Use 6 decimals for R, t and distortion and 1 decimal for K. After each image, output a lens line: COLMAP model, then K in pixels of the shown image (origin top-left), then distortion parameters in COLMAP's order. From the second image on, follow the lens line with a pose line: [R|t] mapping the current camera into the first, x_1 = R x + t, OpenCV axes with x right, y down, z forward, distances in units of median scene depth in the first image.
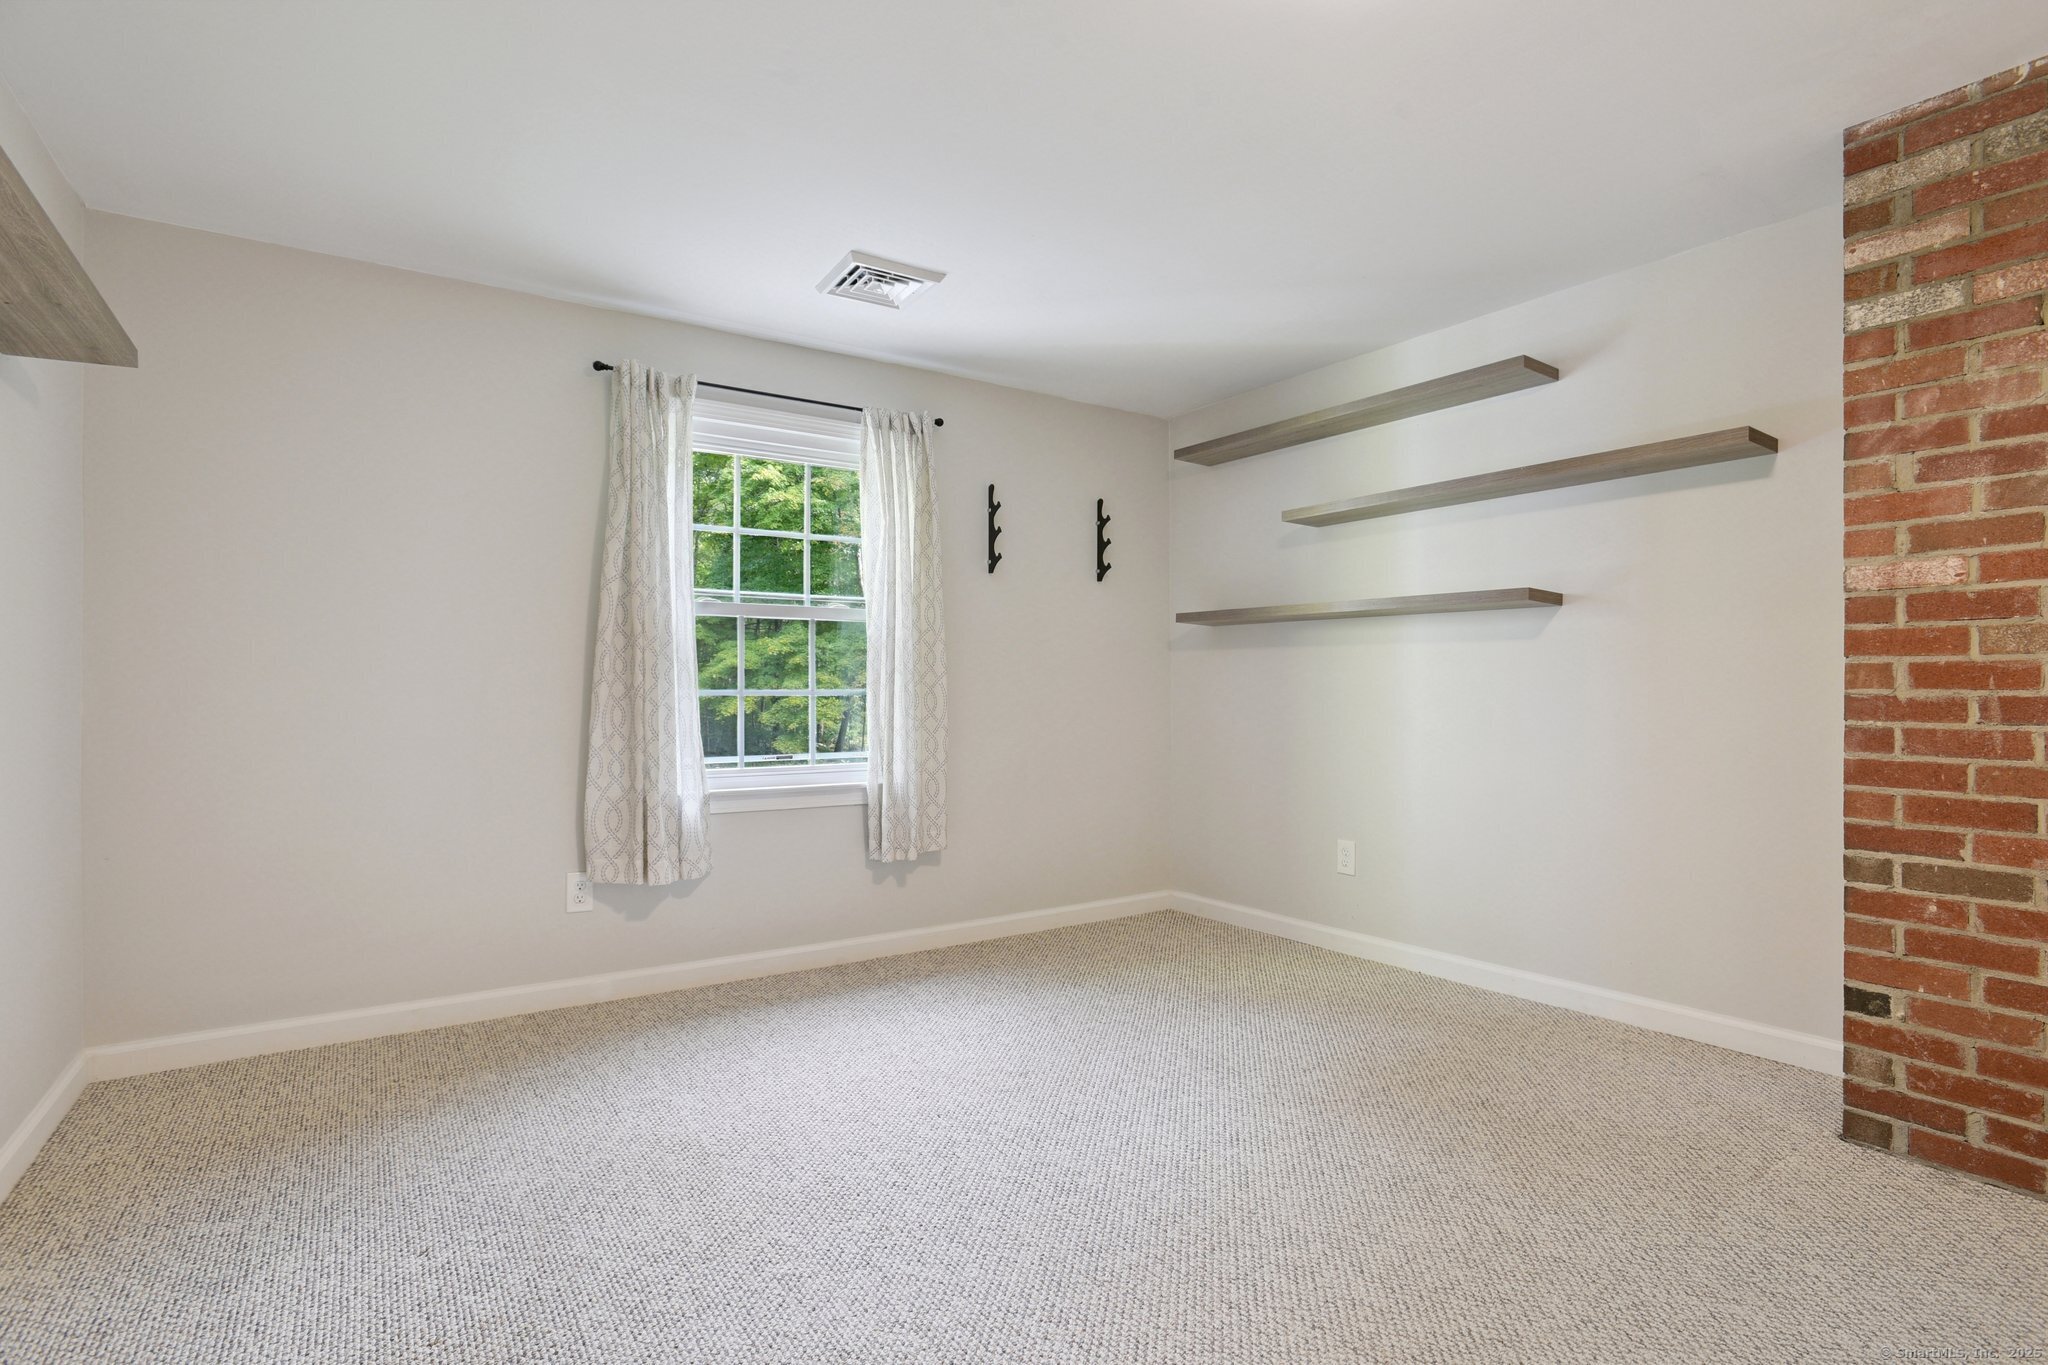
lens RADIAL K [[999.5, 0, 1032.4], [0, 999.5, 697.2], [0, 0, 1]] dist [-0.047989, 0.015233]
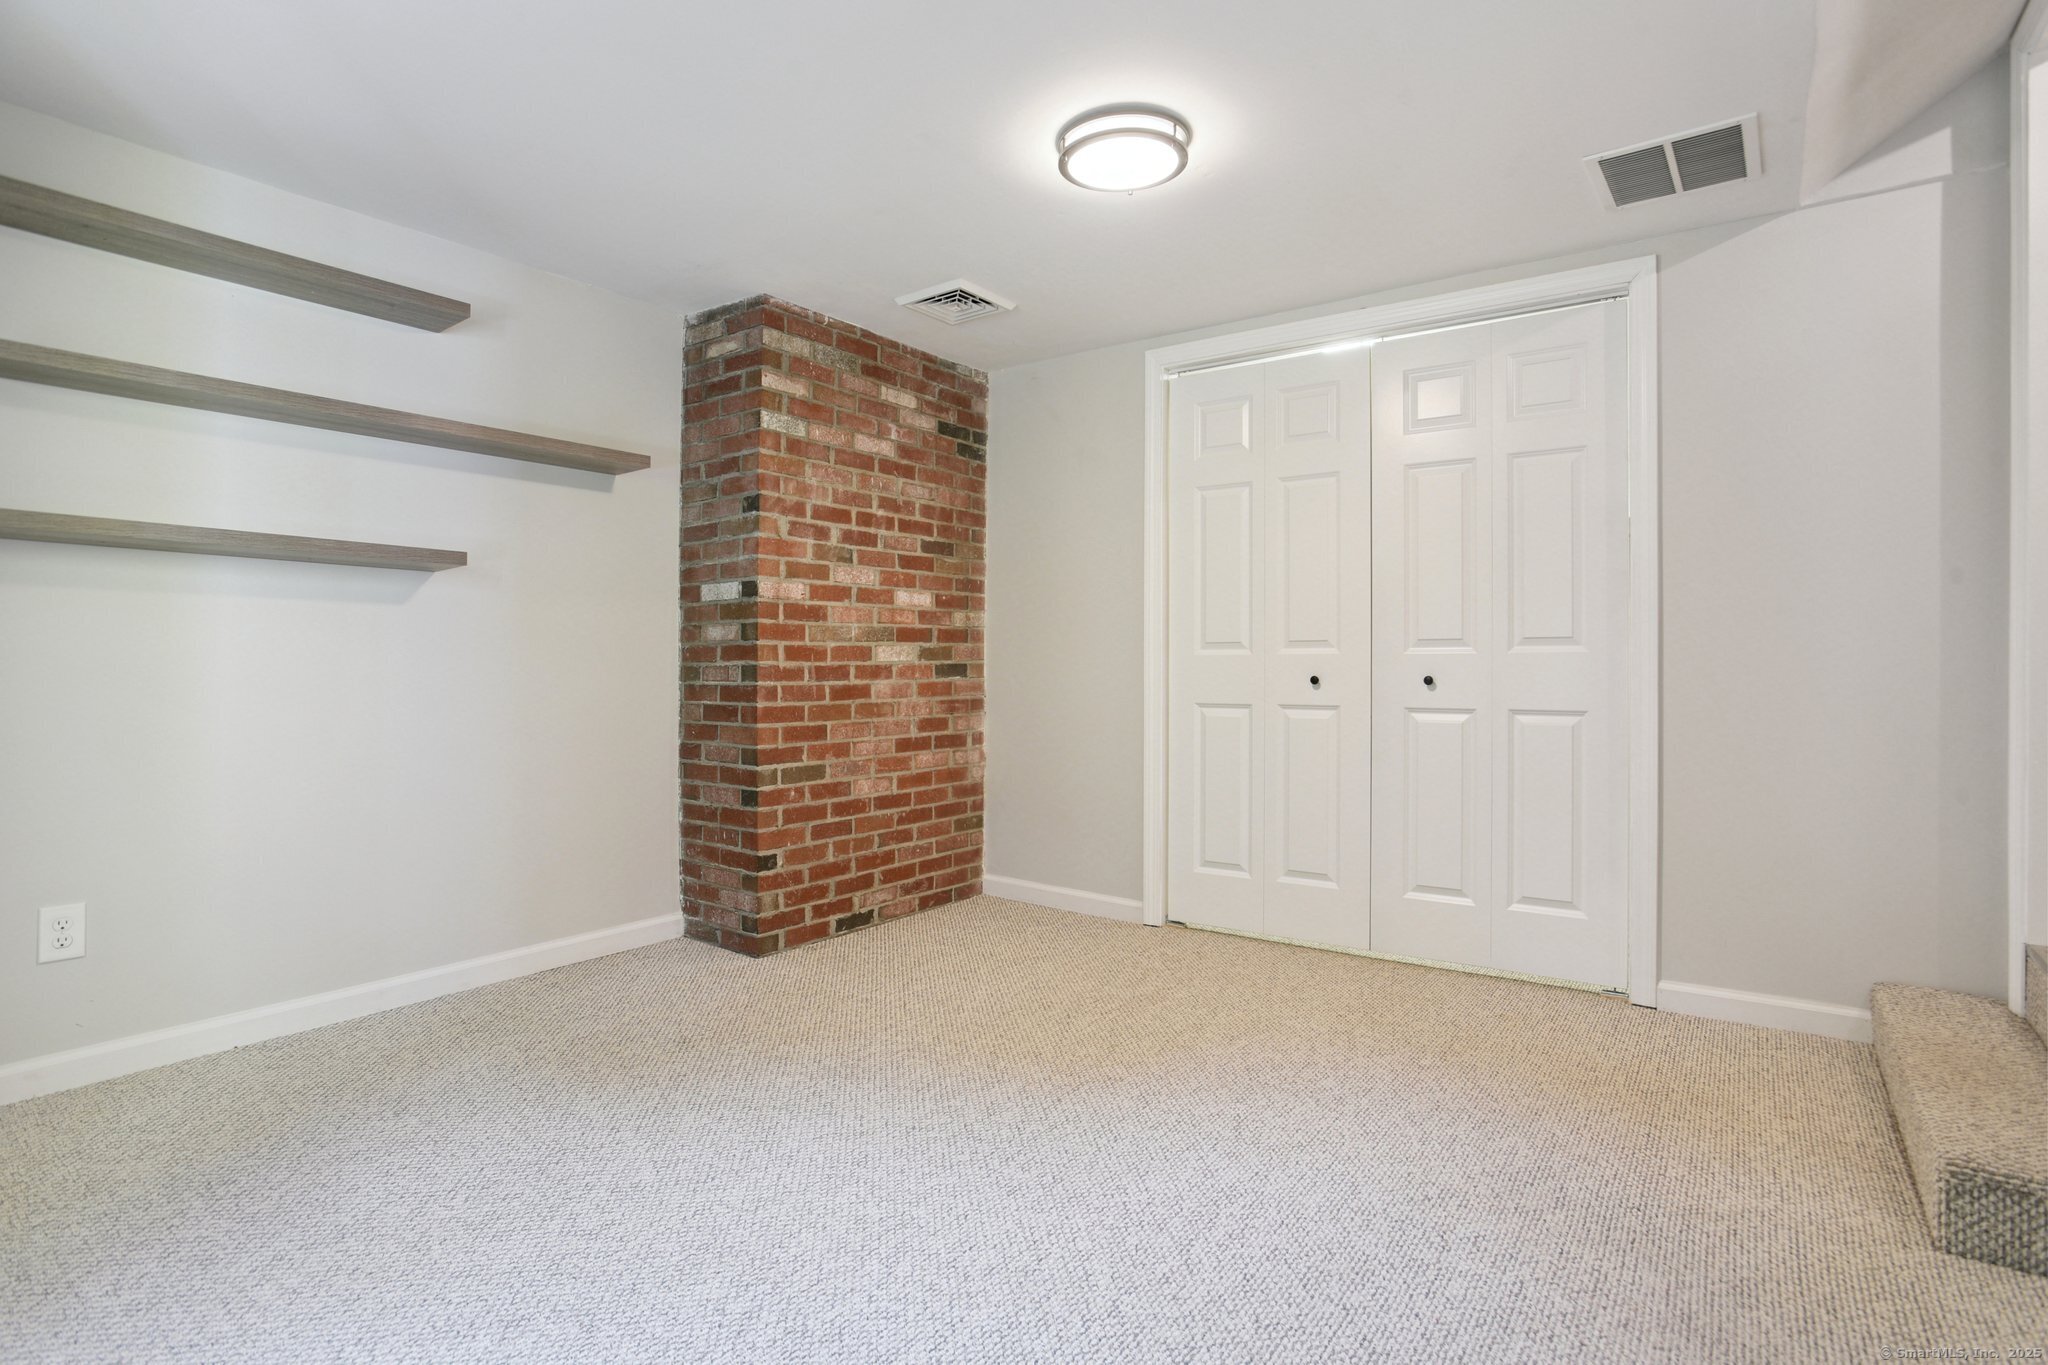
lens RADIAL K [[999.5, 0, 1032.4], [0, 999.5, 697.2], [0, 0, 1]] dist [-0.047989, 0.015233]
pose [[-0.326171, -0.023657, 0.945015, -0.818111], [0.009470, 0.999555, 0.028291, 0.008573], [-0.945263, 0.018177, -0.325802, 1.166951]]
